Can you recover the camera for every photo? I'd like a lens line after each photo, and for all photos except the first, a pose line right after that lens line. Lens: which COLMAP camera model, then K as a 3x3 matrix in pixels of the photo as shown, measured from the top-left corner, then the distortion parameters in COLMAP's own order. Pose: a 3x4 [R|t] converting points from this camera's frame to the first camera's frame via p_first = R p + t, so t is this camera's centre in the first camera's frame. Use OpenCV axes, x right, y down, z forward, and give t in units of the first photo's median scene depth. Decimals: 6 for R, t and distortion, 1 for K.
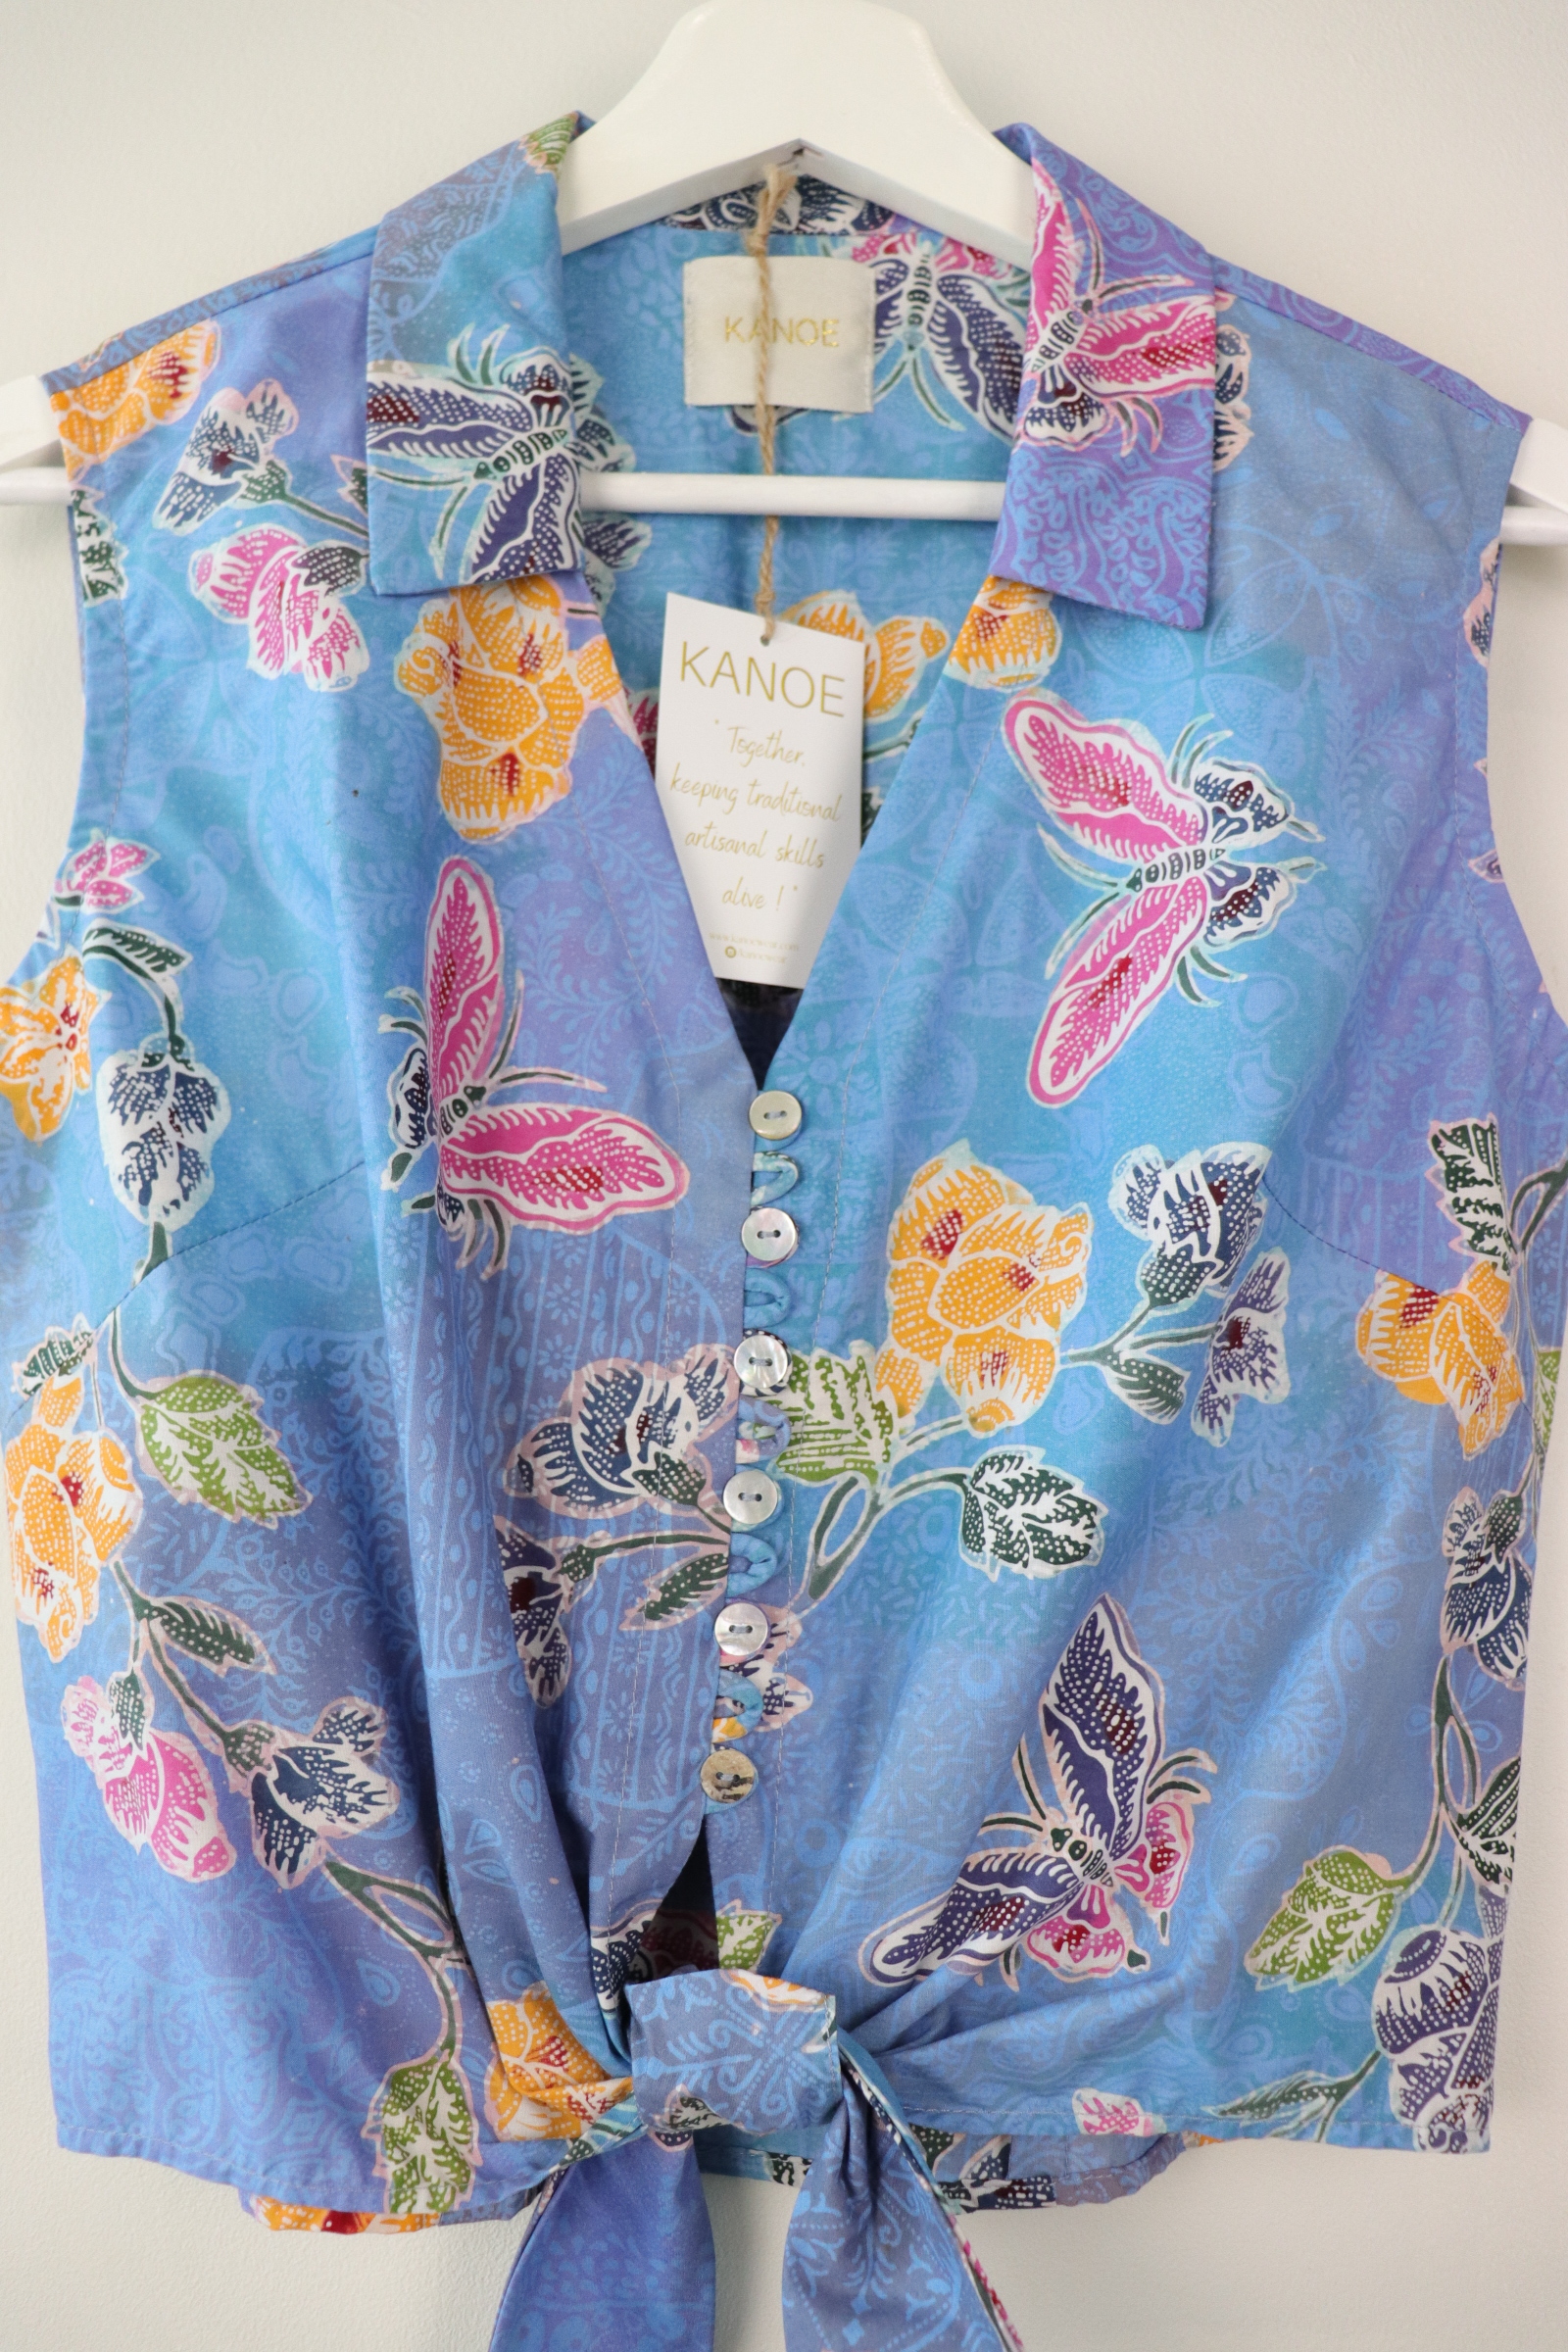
lens RADIAL K [[1942.5, 0, 779.6], [0, 1942.5, 1157.6], [0, 0, 1]] dist [-0.195721, 0.175331]
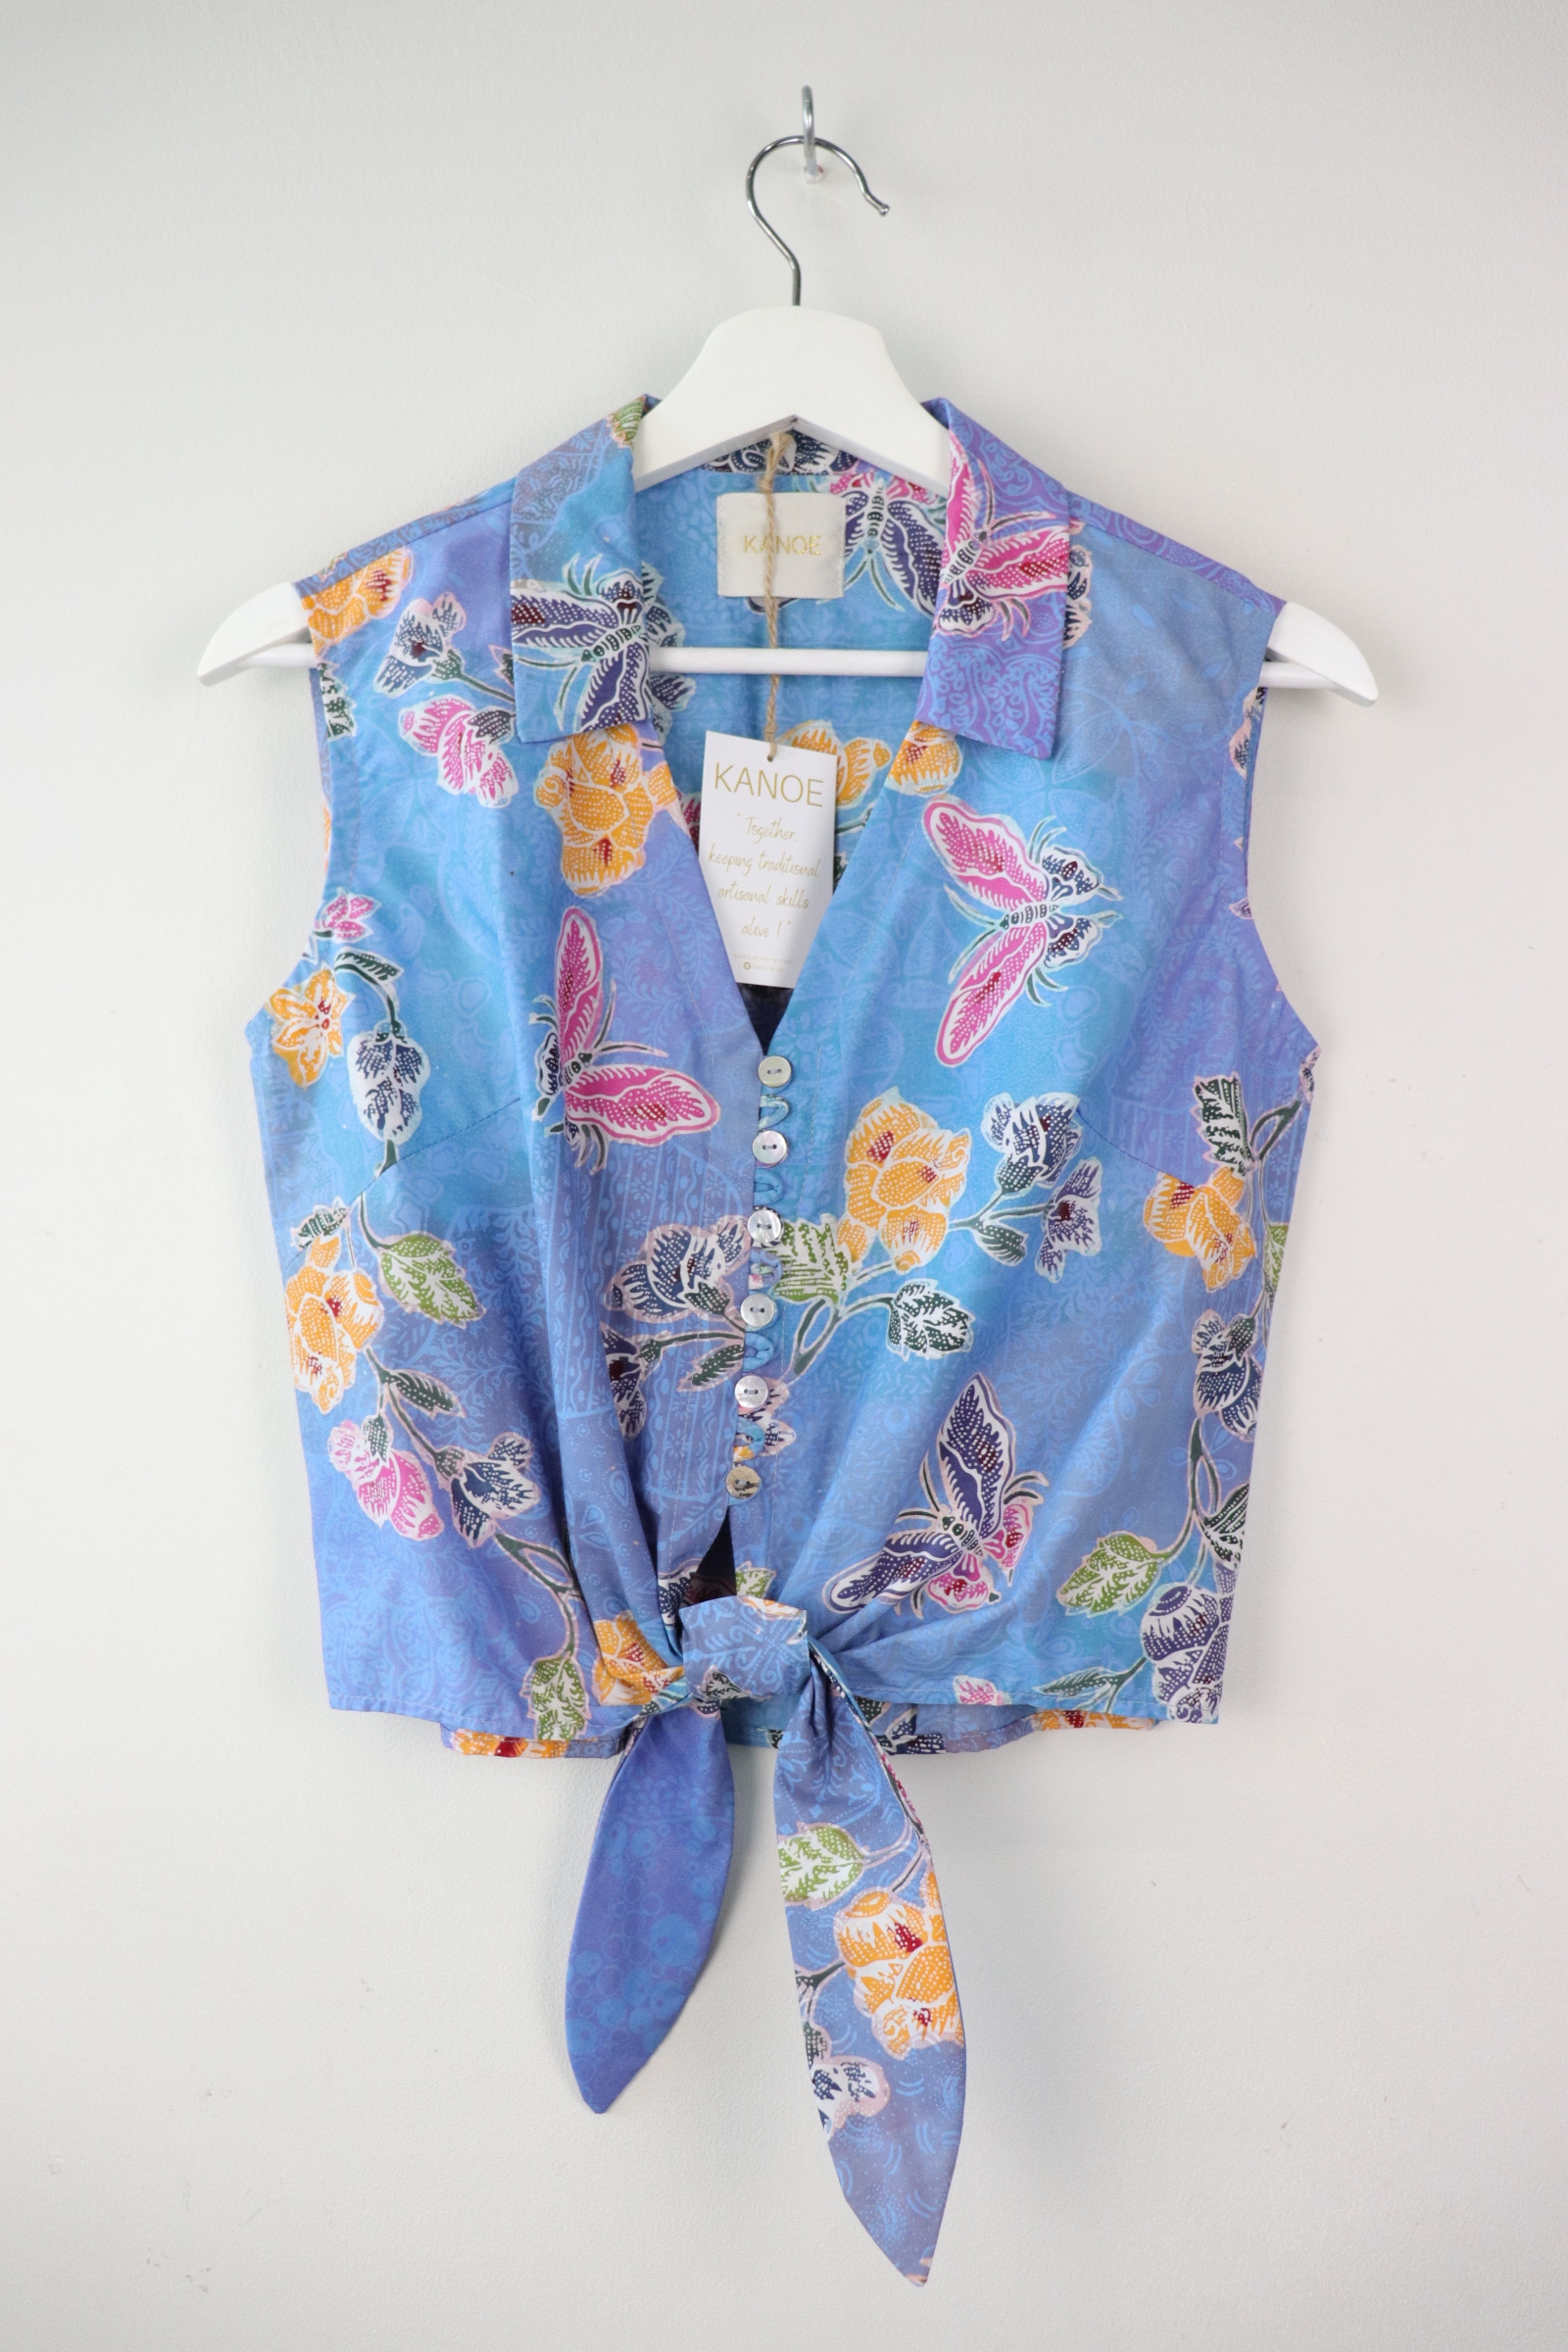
lens RADIAL K [[1942.5, 0, 779.6], [0, 1942.5, 1157.6], [0, 0, 1]] dist [-0.195721, 0.175331]
pose [[0.999712, 0.003531, -0.023740, 0.040655], [-0.002134, 0.998279, 0.058610, -0.045731], [0.023906, -0.058542, 0.997999, -0.599566]]
